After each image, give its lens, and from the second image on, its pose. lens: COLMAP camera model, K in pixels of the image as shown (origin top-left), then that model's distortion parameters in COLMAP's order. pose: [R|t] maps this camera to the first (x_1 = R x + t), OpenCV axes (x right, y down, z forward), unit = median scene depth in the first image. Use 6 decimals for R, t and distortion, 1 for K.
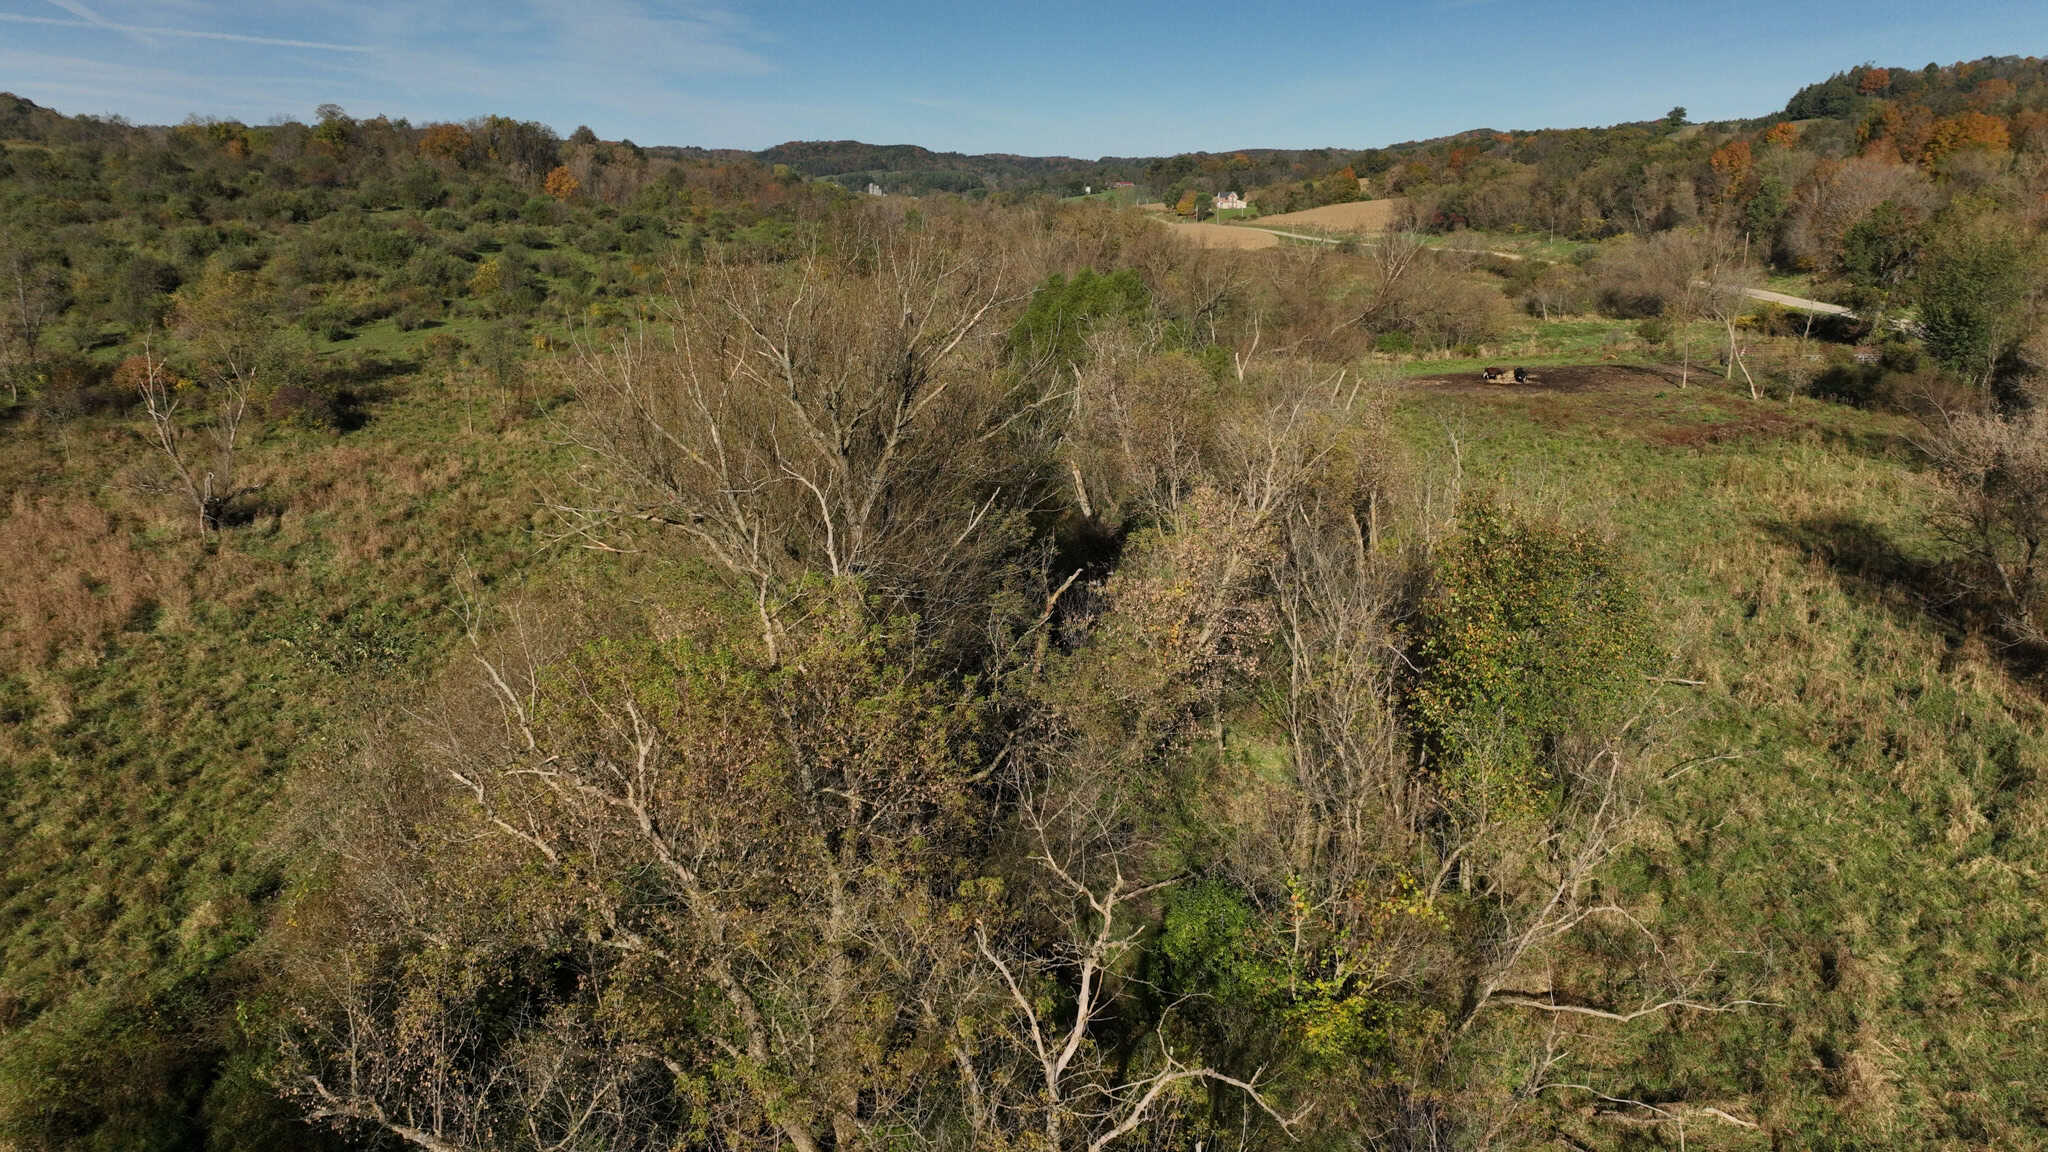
lens RADIAL K [[1442.5, 0, 1025.8], [0, 1442.5, 577.3], [0, 0, 1]] dist [-0.002884, 0.023443]
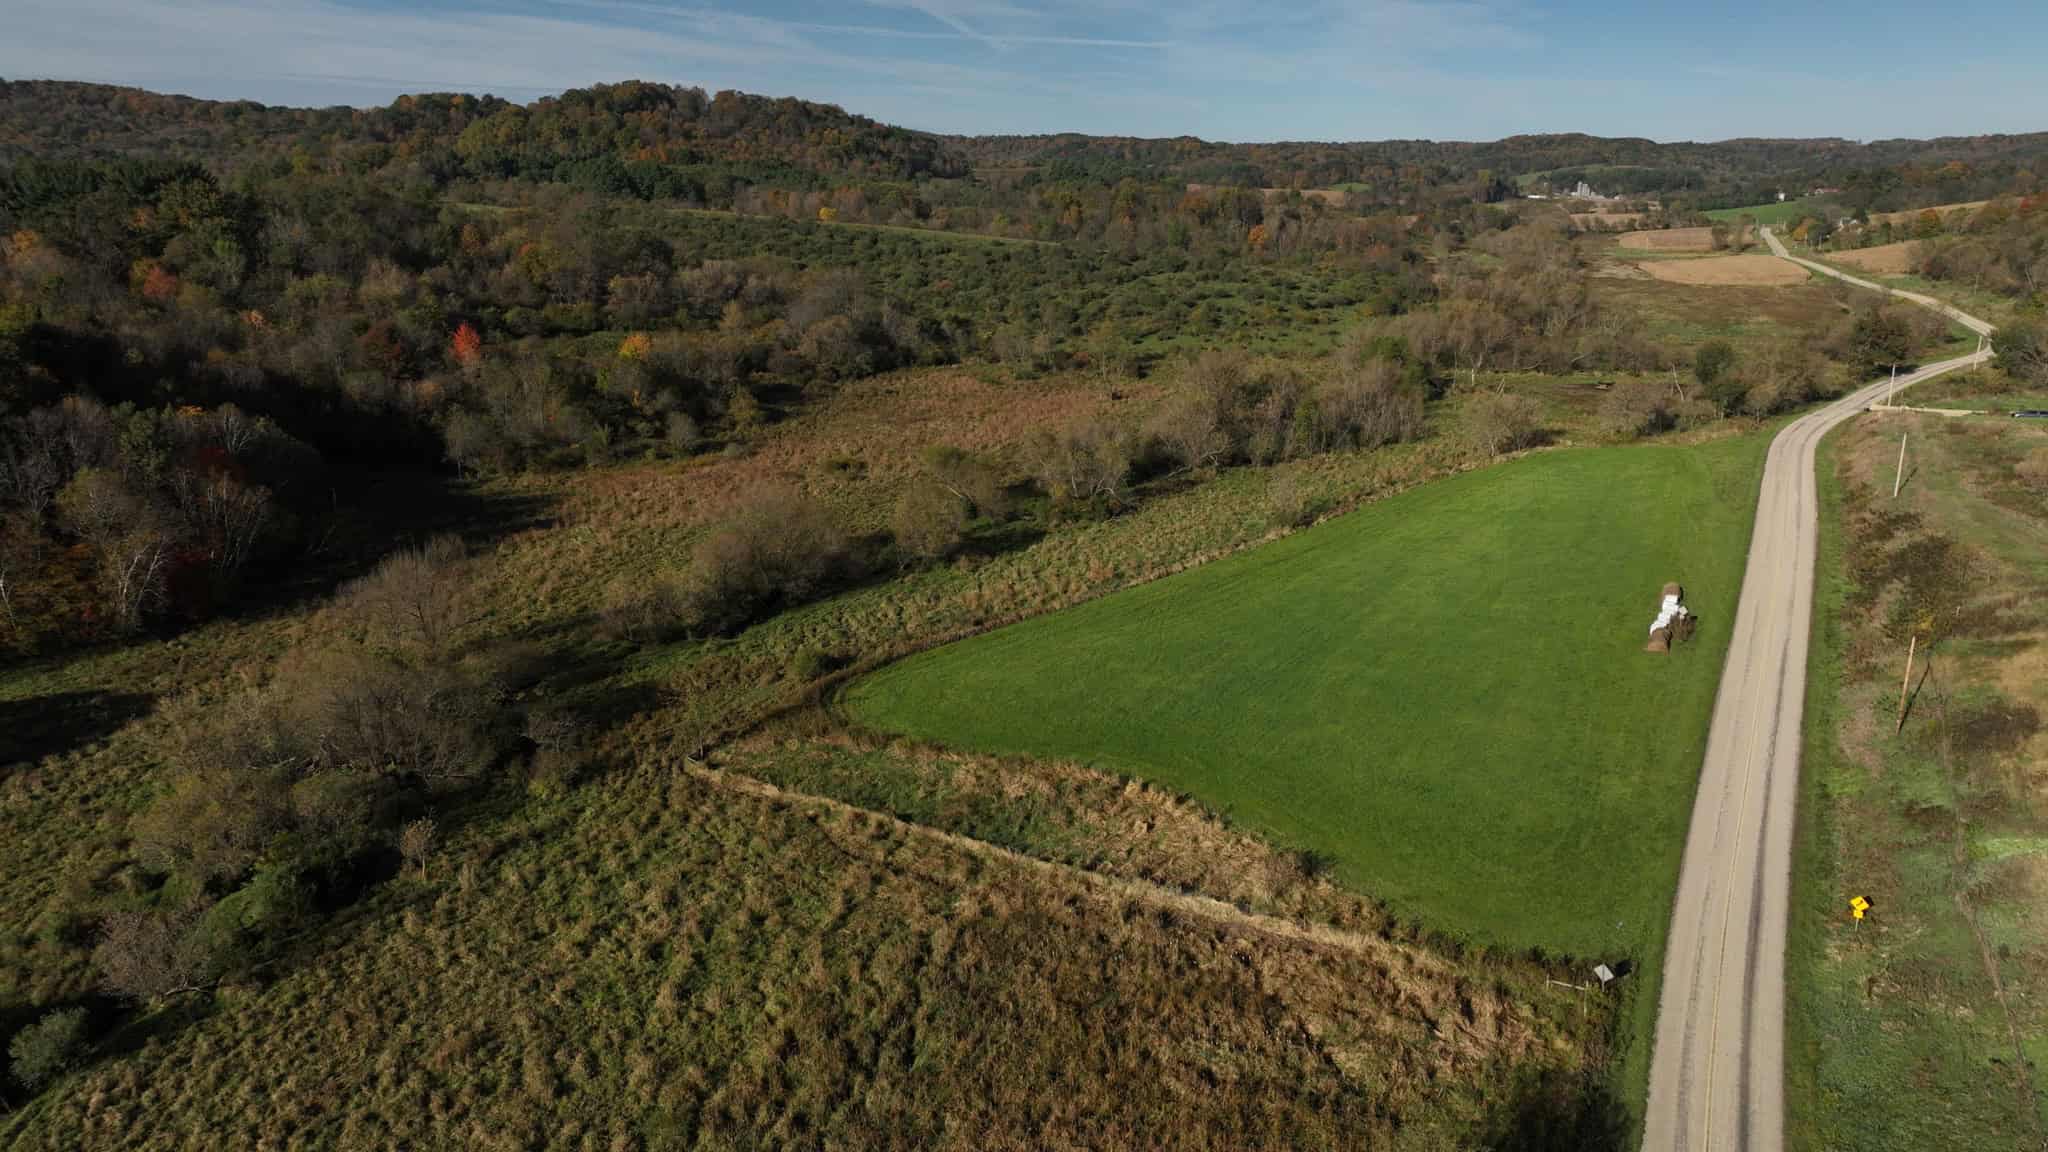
lens RADIAL K [[1442.5, 0, 1026.2], [0, 1442.5, 579.2], [0, 0, 1]] dist [-0.002884, 0.023443]
pose [[0.884504, 0.121205, -0.450513, 0.483577], [-0.114133, 0.992537, 0.042950, 0.141652], [0.452356, 0.013429, 0.891736, -1.190328]]
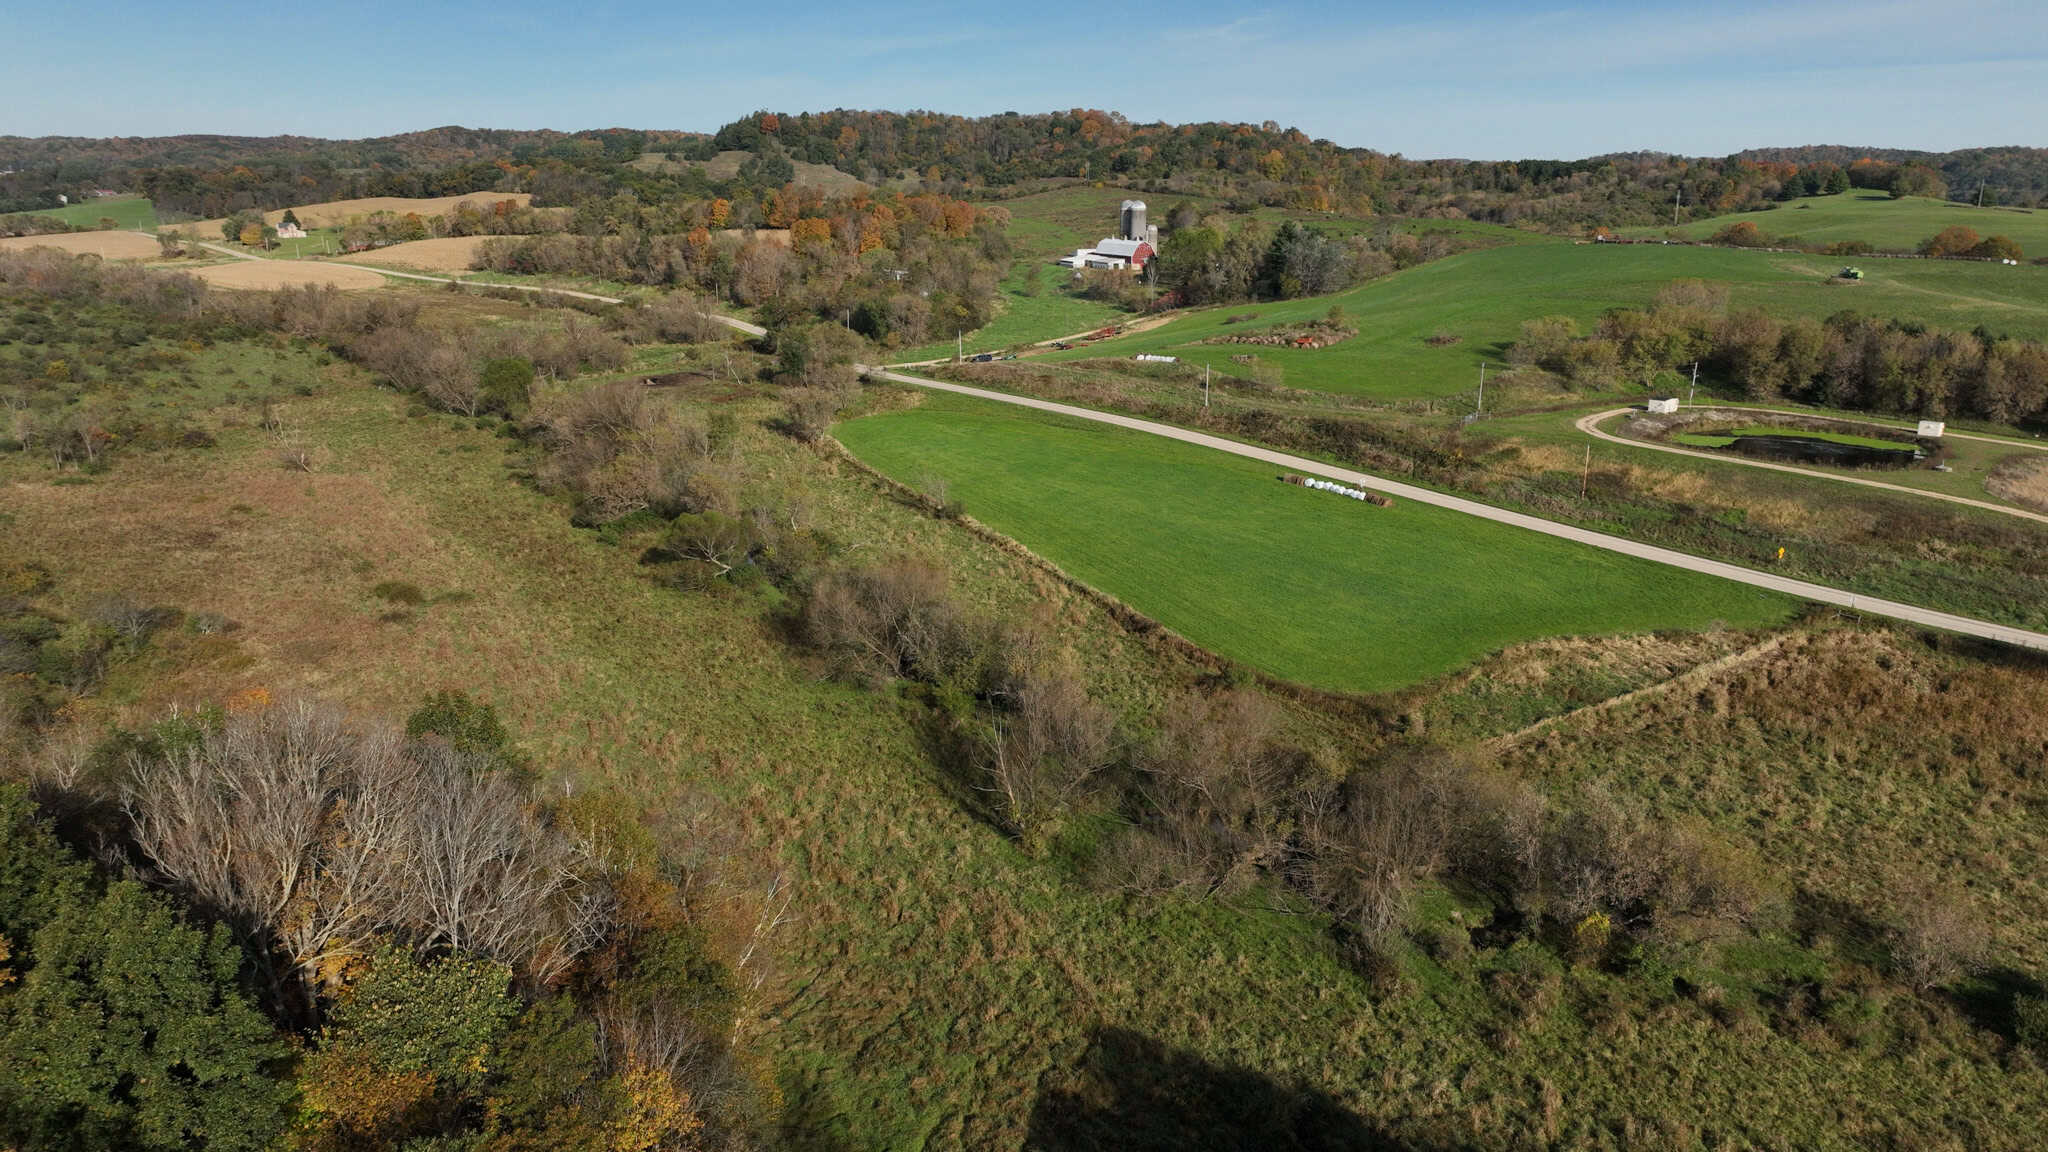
lens RADIAL K [[1442.5, 0, 1027.2], [0, 1442.5, 576.3], [0, 0, 1]] dist [-0.002884, 0.023443]
pose [[0.782566, -0.165071, 0.600285, -0.573842], [0.155729, 0.985458, 0.067972, 0.101332], [-0.602776, 0.040289, 0.796892, -1.111905]]
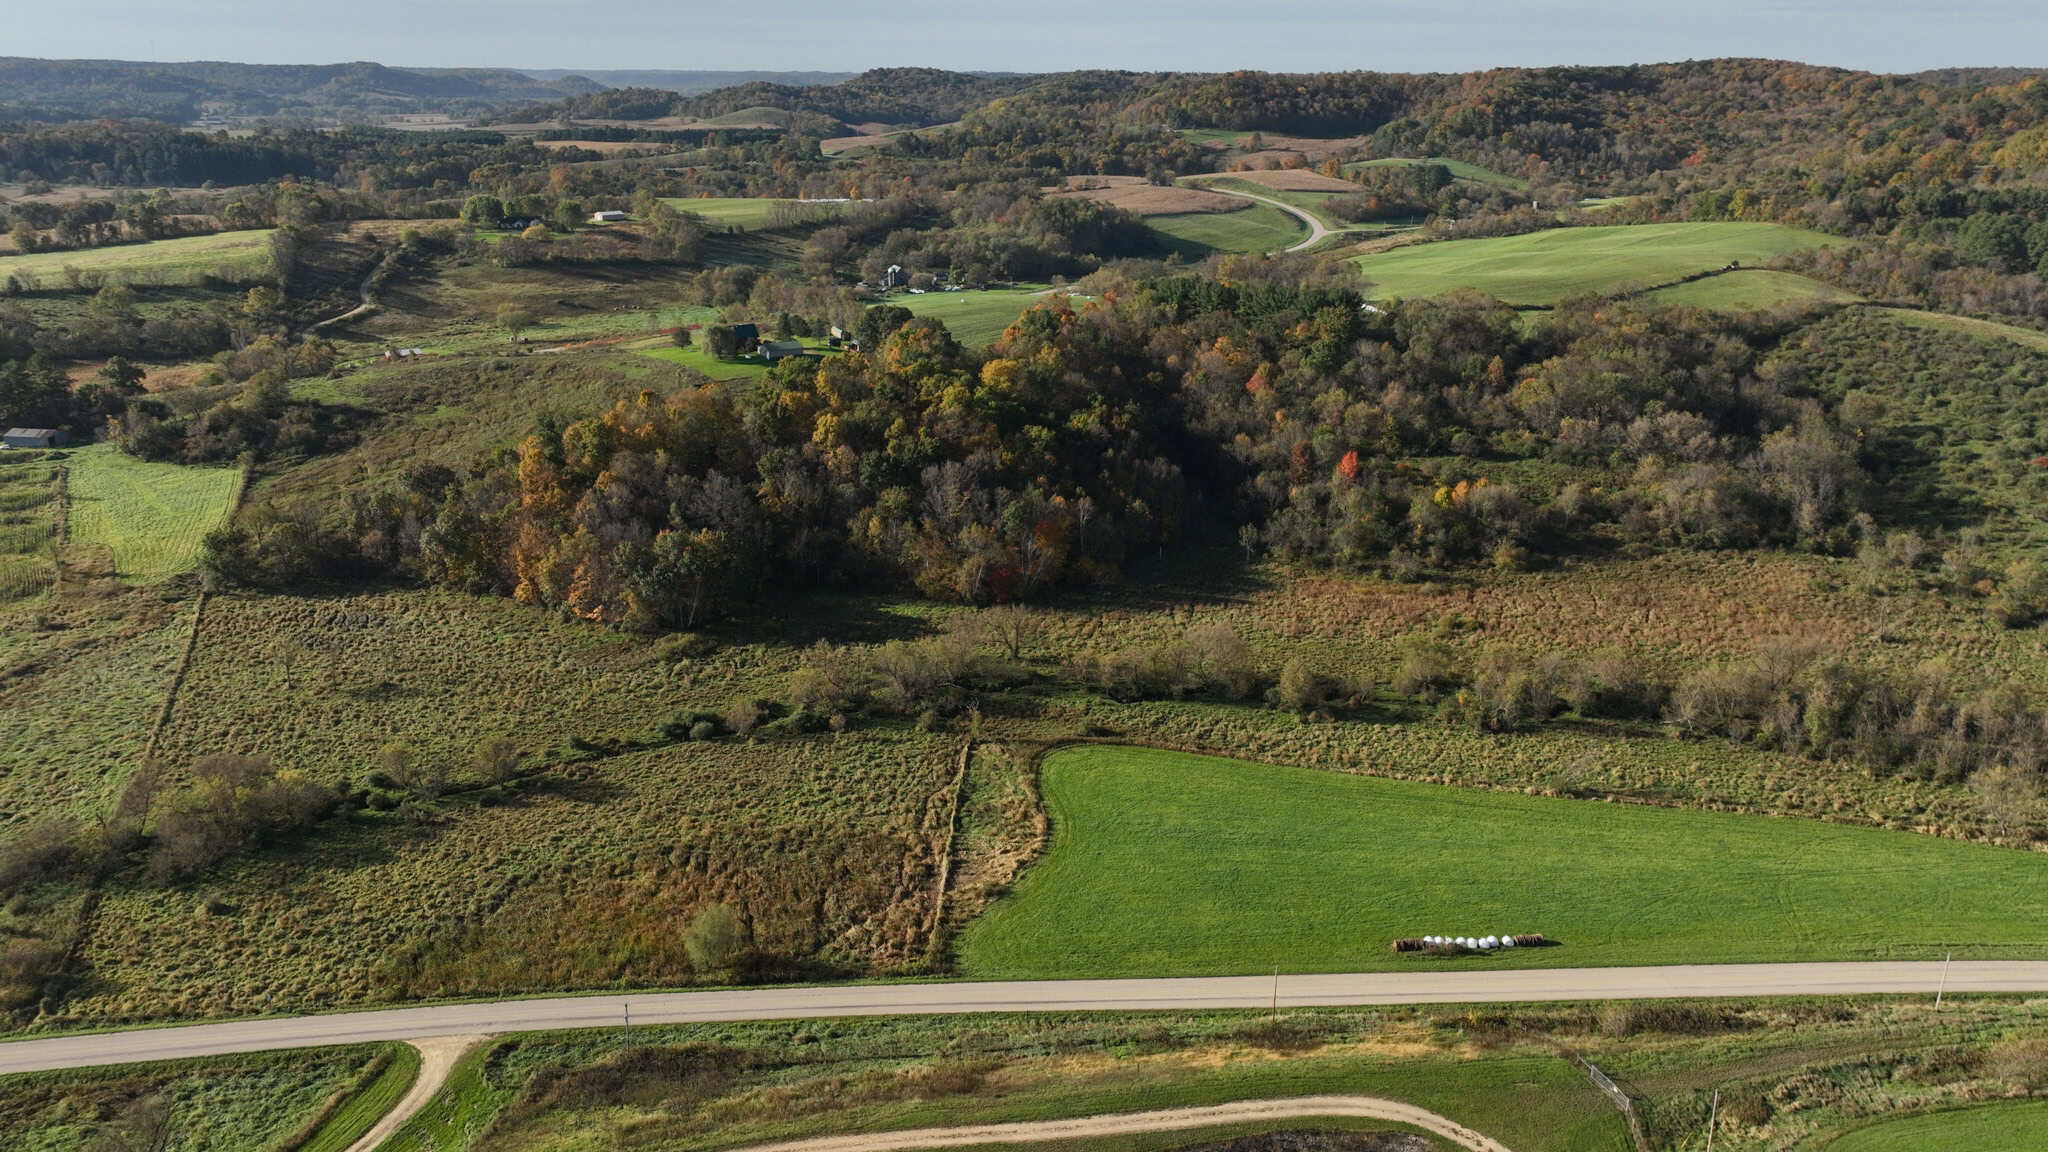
lens RADIAL K [[1442.5, 0, 1023.5], [0, 1442.5, 575.0], [0, 0, 1]] dist [-0.002884, 0.023443]
pose [[0.005613, 0.322009, -0.946720, 1.422779], [-0.260217, 0.914589, 0.309538, -0.371783], [0.965534, 0.244615, 0.088926, -0.761407]]
